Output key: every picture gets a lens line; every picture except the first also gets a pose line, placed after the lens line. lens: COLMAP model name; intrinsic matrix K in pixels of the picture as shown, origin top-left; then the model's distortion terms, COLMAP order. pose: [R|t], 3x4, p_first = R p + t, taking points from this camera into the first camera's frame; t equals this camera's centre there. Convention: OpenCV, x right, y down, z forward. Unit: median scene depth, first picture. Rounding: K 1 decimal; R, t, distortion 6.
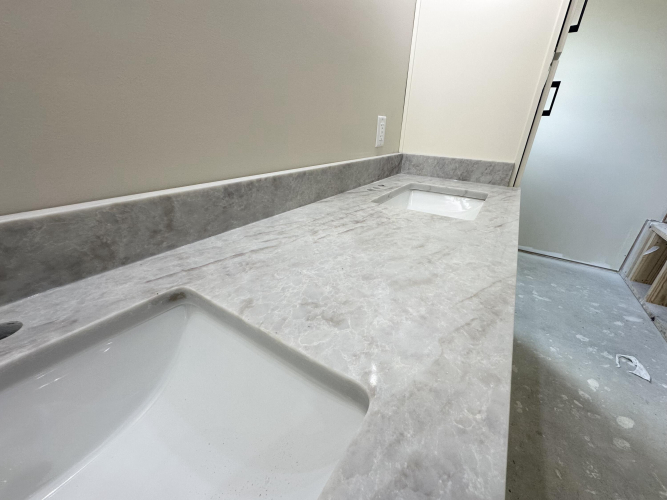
lens RADIAL K [[265.7, 0, 333.5], [0, 265.7, 250.0], [0, 0, 1]] dist [-0.002897, -0.000328]
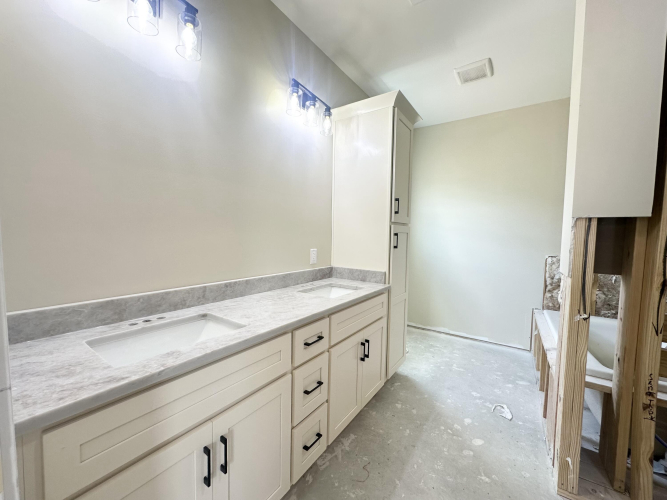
lens RADIAL K [[265.7, 0, 333.5], [0, 265.7, 250.0], [0, 0, 1]] dist [-0.002897, -0.000328]
pose [[0.999754, -0.010698, -0.019426, 0.394143], [0.002659, 0.927462, -0.373907, 0.242066], [0.022017, 0.373763, 0.927263, -0.846033]]
